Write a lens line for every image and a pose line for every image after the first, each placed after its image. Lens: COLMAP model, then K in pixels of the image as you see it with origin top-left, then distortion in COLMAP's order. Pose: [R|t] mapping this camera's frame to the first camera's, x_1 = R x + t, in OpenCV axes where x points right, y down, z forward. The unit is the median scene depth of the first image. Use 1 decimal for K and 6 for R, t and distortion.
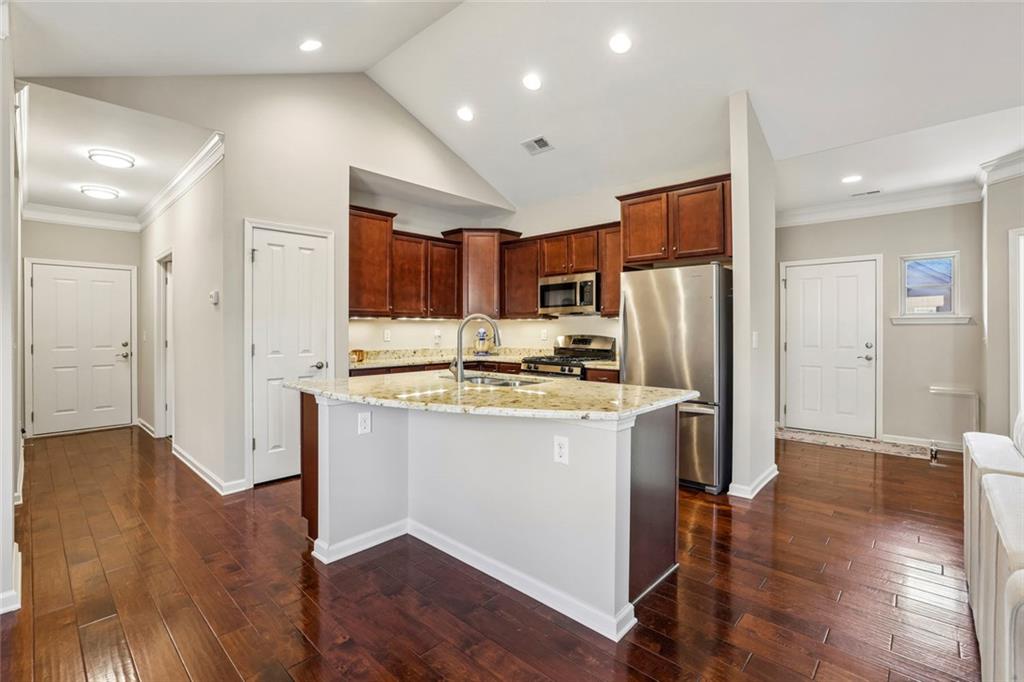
lens RADIAL K [[458.8, 0, 516.6], [0, 458.8, 328.8], [0, 0, 1]] dist [-0.027837, 0.004329]
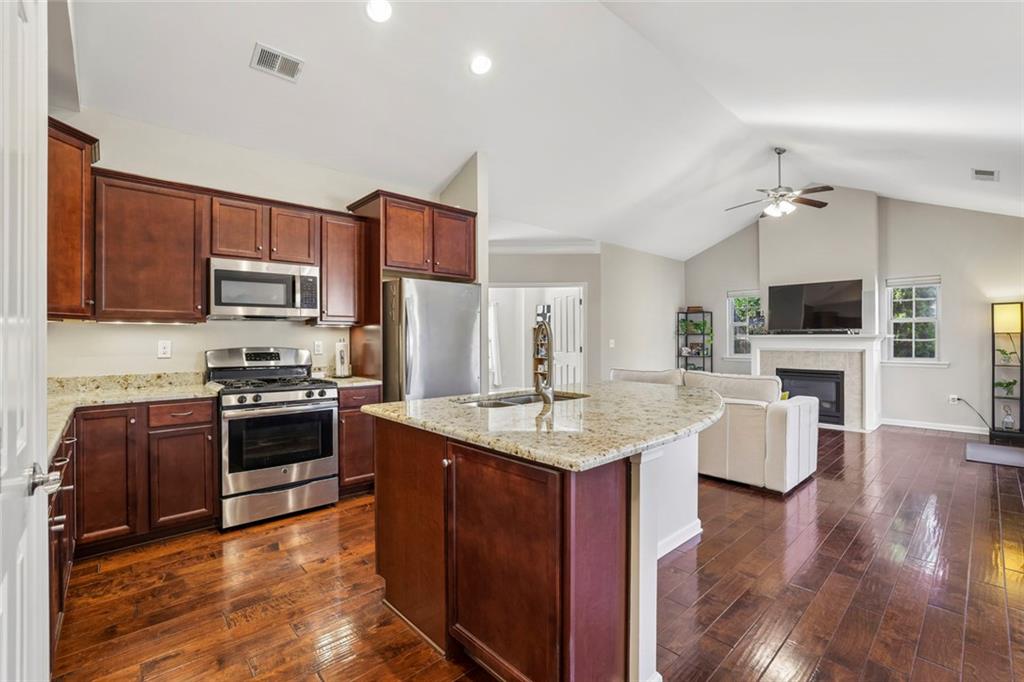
lens RADIAL K [[443.1, 0, 515.7], [0, 443.1, 340.8], [0, 0, 1]] dist [-0.031168, 0.004634]
pose [[0.073350, -0.005086, 0.997293, -0.516720], [0.002675, 0.999984, 0.004903, 0.001028], [-0.997303, 0.002308, 0.073363, 0.561387]]
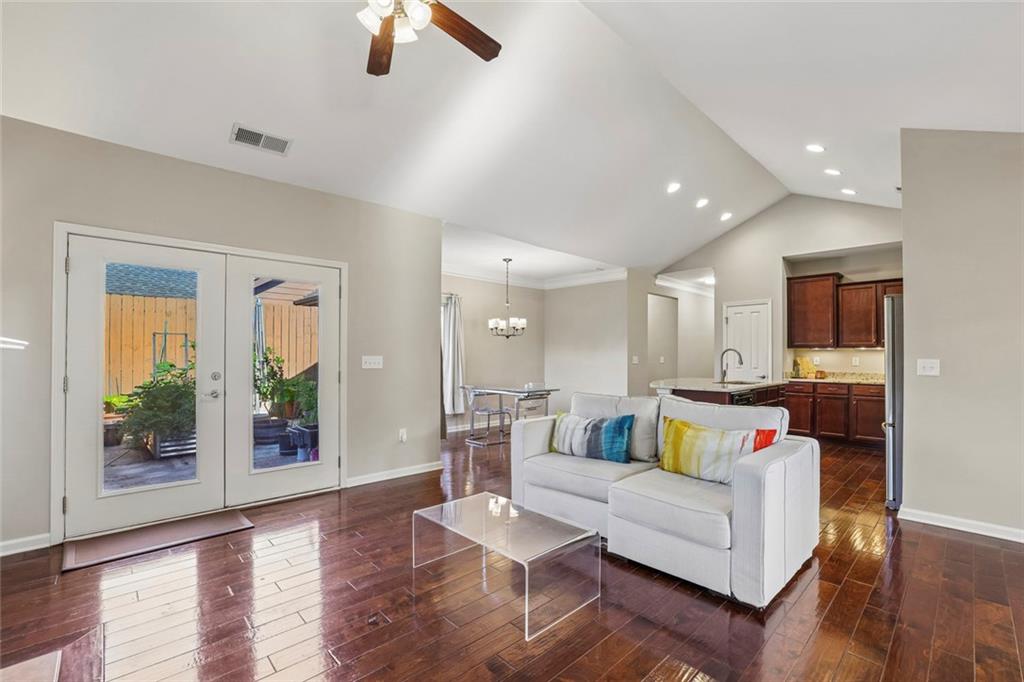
lens RADIAL K [[443.1, 0, 527.3], [0, 443.1, 352.2], [0, 0, 1]] dist [-0.031168, 0.004634]
pose [[-0.035821, -0.008180, -0.999325, 1.052454], [-0.004715, 0.999957, -0.008017, 0.002935], [0.999347, 0.004424, -0.035858, 0.118729]]
